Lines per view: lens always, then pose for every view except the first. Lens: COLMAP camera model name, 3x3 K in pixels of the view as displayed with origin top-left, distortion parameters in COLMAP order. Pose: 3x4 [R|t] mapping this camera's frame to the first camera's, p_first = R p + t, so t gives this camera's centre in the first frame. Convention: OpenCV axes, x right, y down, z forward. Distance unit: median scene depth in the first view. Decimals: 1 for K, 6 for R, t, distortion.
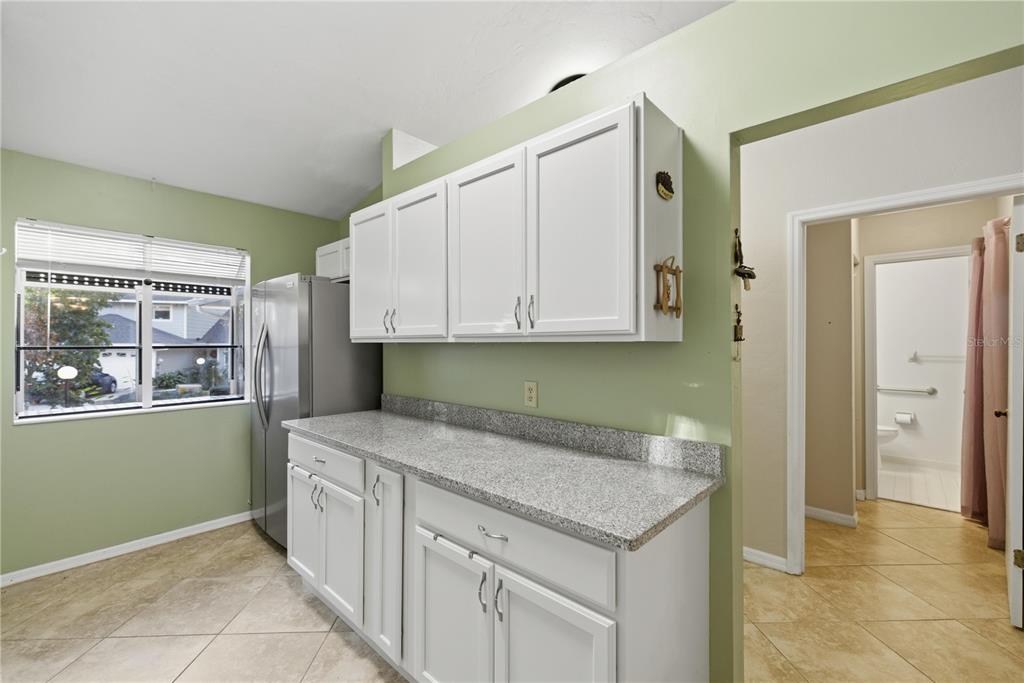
lens RADIAL K [[431.7, 0, 512.0], [0, 431.7, 341.5], [0, 0, 1]] dist [-0.000128, -0.000005]
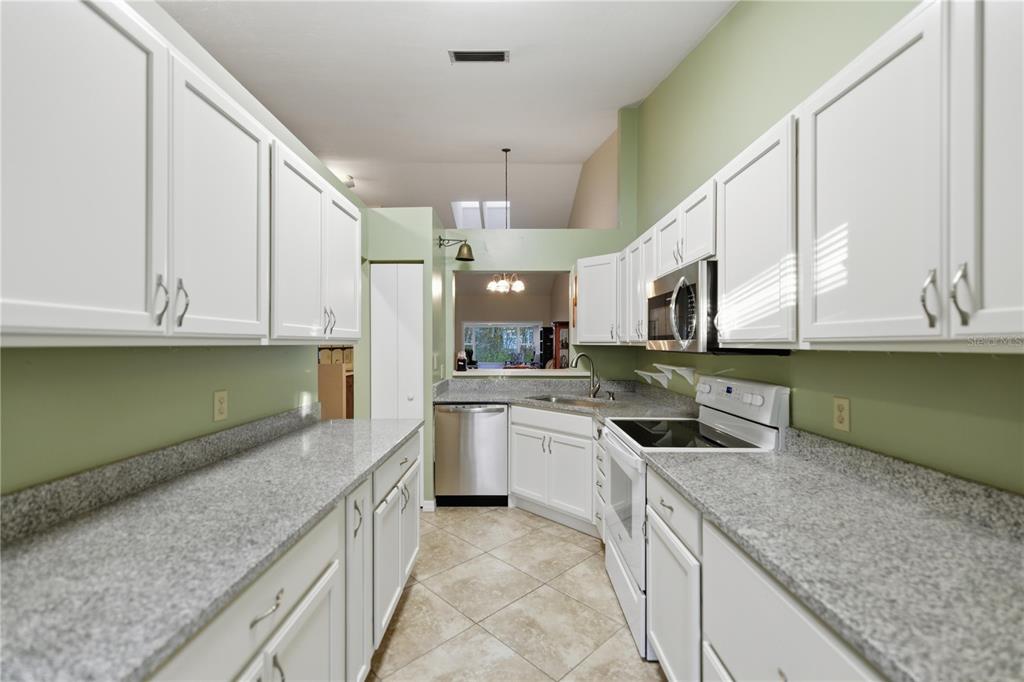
lens RADIAL K [[431.7, 0, 512.0], [0, 431.7, 341.0], [0, 0, 1]] dist [-0.000128, -0.000005]
pose [[-0.674810, 0.002915, 0.737986, -0.965374], [-0.004884, 0.999953, -0.008415, -0.001571], [-0.737976, -0.009283, -0.674763, 1.137155]]
